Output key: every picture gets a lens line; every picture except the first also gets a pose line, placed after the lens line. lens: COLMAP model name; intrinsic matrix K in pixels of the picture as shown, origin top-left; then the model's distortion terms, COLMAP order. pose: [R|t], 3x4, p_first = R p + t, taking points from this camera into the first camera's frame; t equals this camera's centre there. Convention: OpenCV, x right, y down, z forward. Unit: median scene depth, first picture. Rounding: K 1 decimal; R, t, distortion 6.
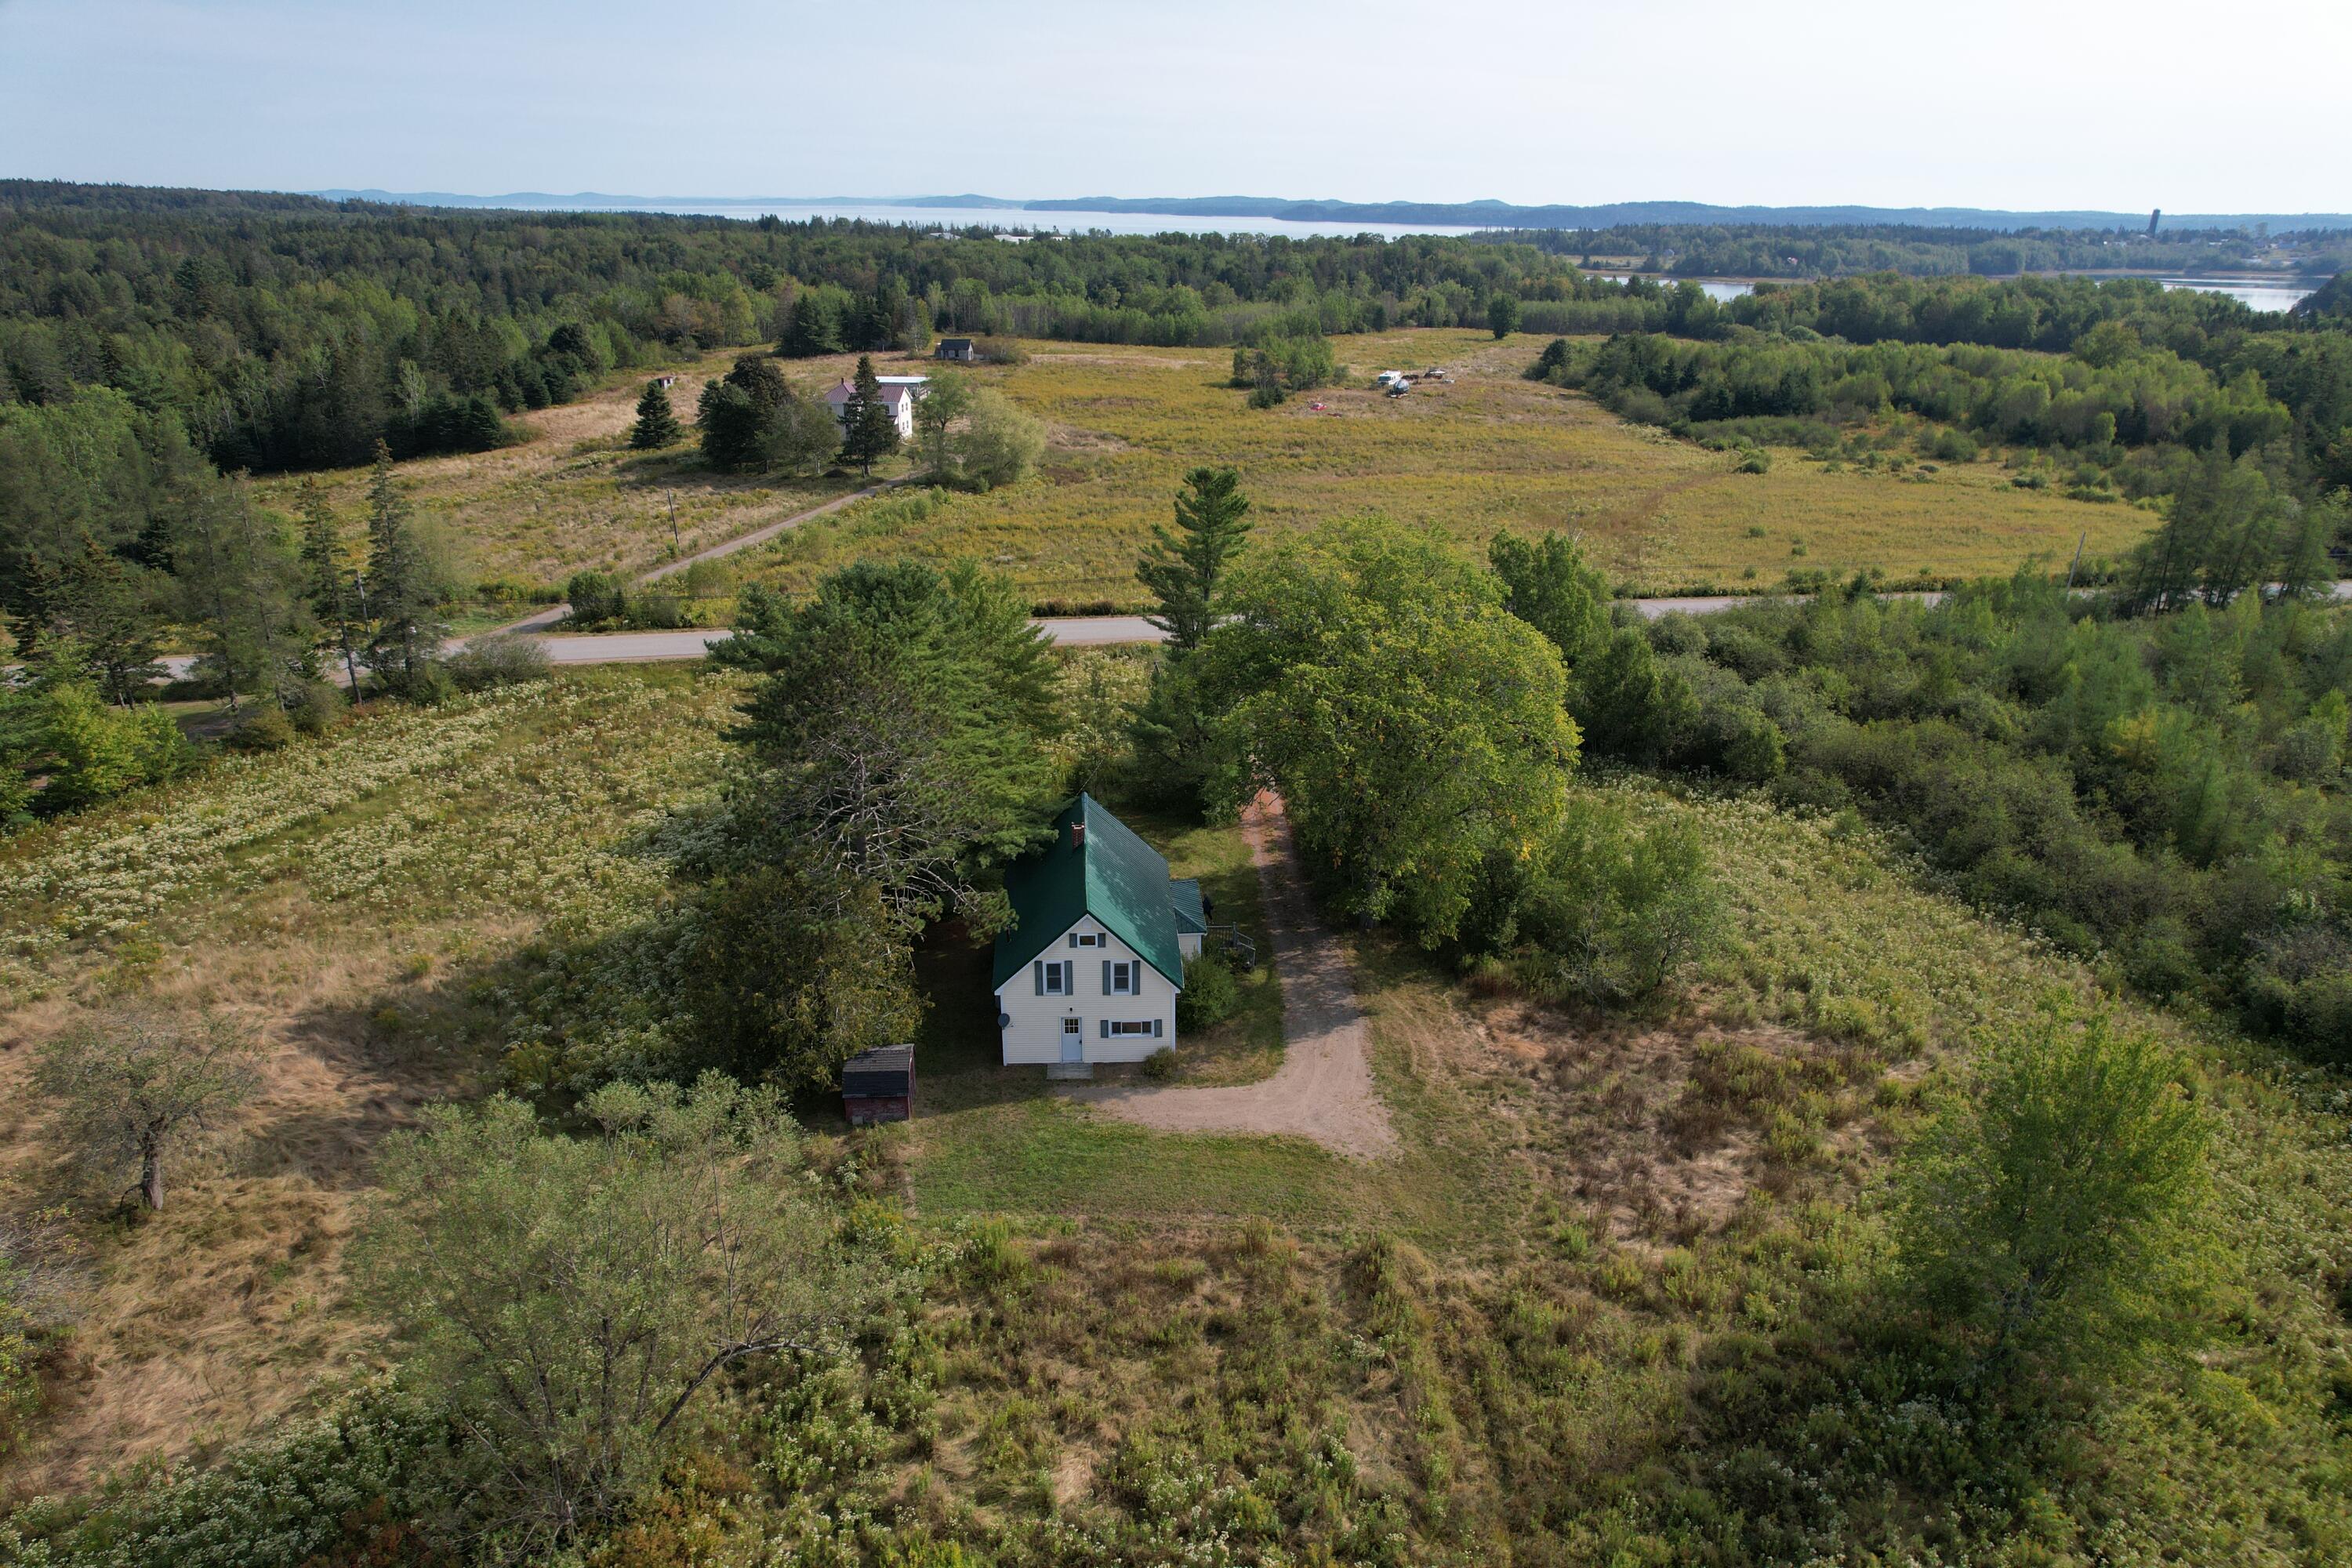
lens RADIAL K [[1506.5, 0, 1180.8], [0, 1506.5, 791.7], [0, 0, 1]] dist [-0.058271, 0.026638]
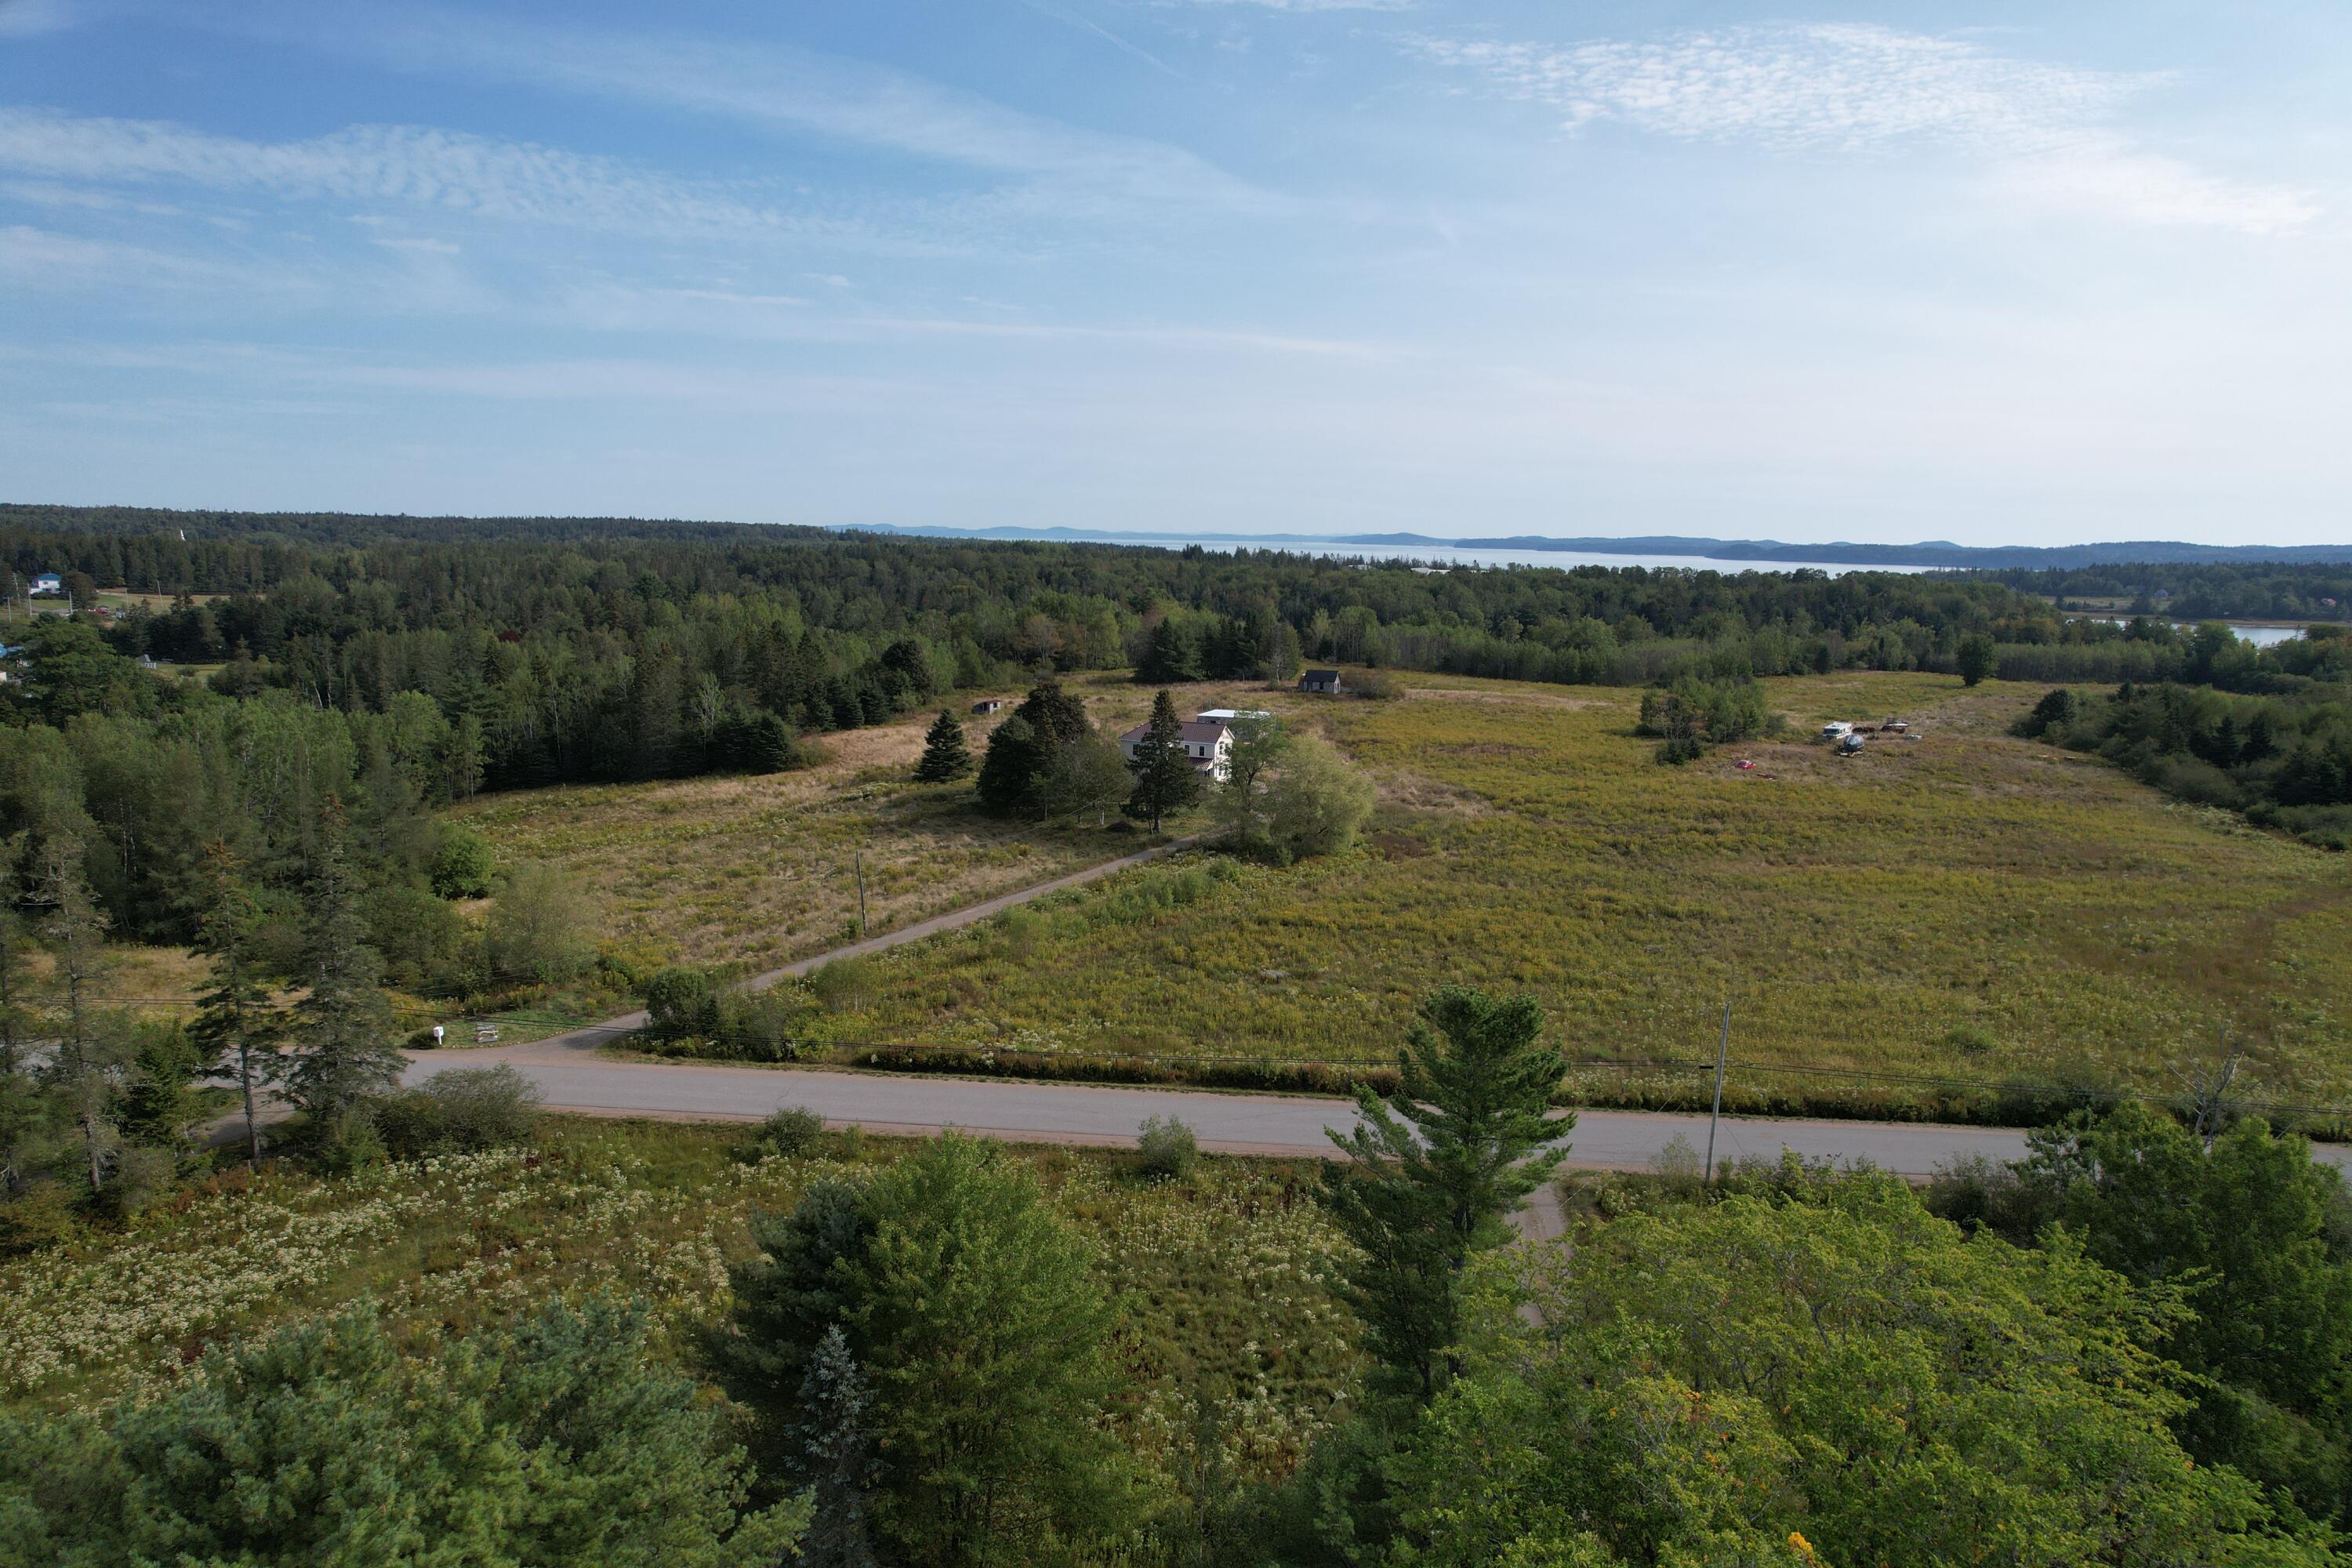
lens RADIAL K [[1506.5, 0, 1172.6], [0, 1506.5, 793.5], [0, 0, 1]] dist [-0.058271, 0.026638]
pose [[0.960845, 0.048006, -0.272895, 0.014231], [-0.103586, 0.975700, -0.193080, -0.048964], [0.256995, 0.213789, 0.942469, 0.149860]]
